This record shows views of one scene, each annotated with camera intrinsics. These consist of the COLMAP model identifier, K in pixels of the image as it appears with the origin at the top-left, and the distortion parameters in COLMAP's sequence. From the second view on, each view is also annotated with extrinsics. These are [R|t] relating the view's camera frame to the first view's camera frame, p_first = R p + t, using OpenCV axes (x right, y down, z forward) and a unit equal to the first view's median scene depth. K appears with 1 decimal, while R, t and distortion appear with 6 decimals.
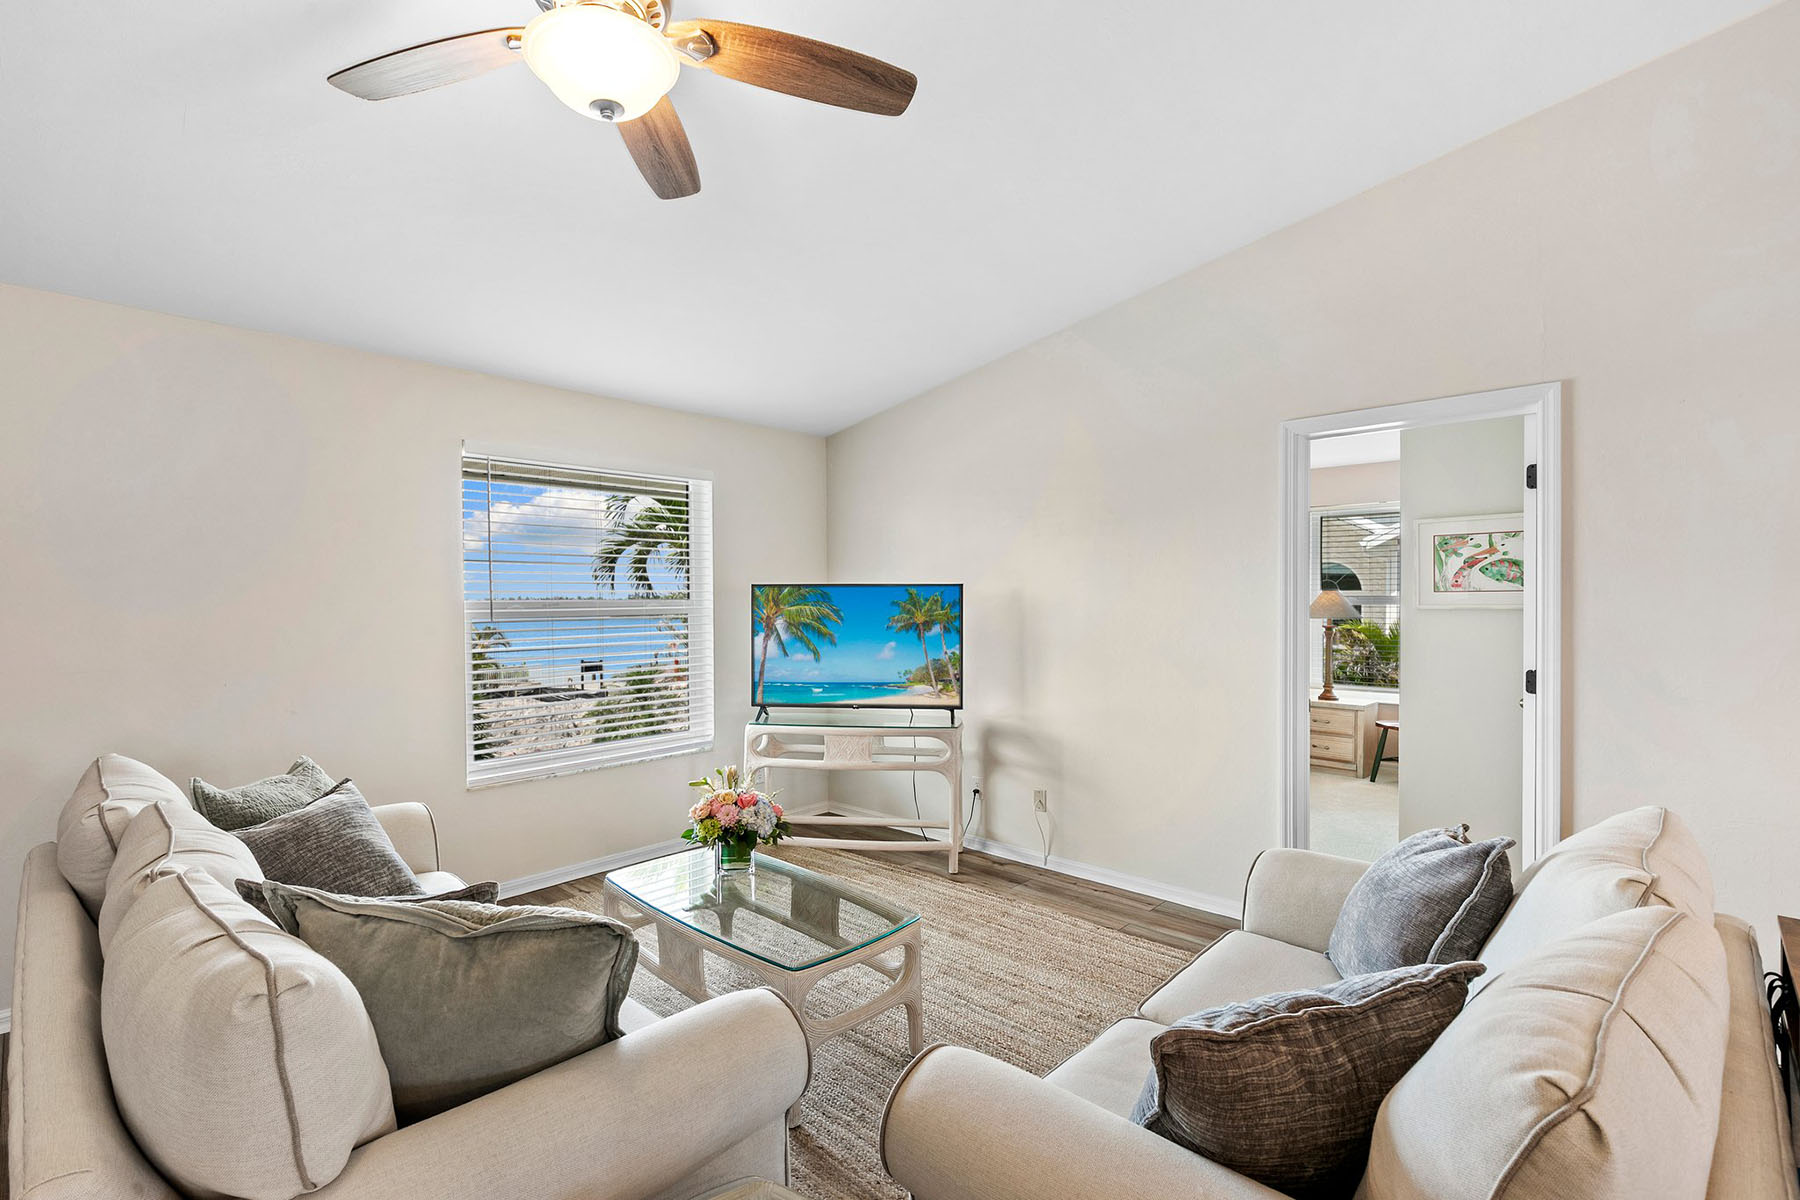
lens RADIAL K [[810.2, 0, 903.6], [0, 810.2, 611.2], [0, 0, 1]] dist [0.007747, -0.001682]
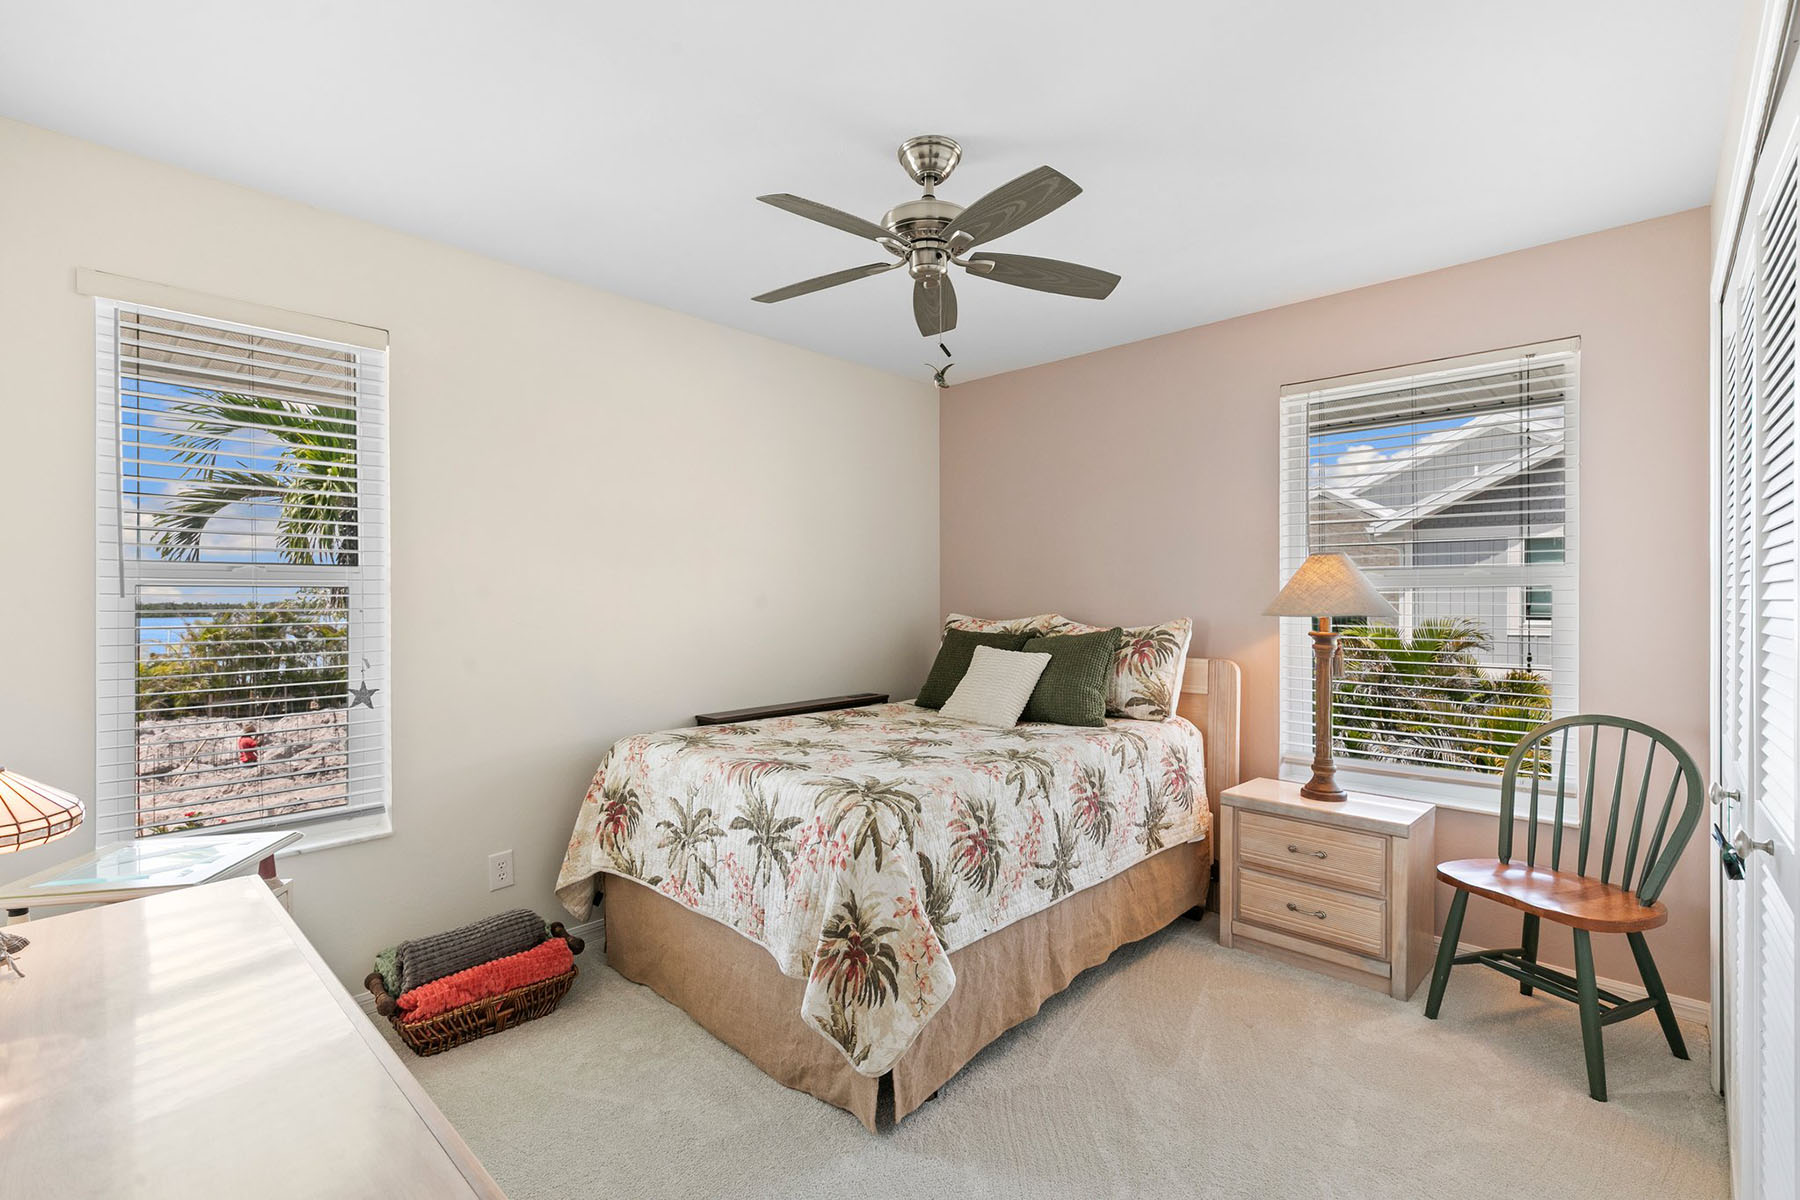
lens RADIAL K [[810.2, 0, 900.7], [0, 810.2, 595.4], [0, 0, 1]] dist [0.007747, -0.001682]
pose [[0.999965, 0.007818, -0.002988, 0.299311], [-0.007877, 0.999766, -0.020151, 0.008124], [0.002830, 0.020174, 0.999792, 0.565624]]
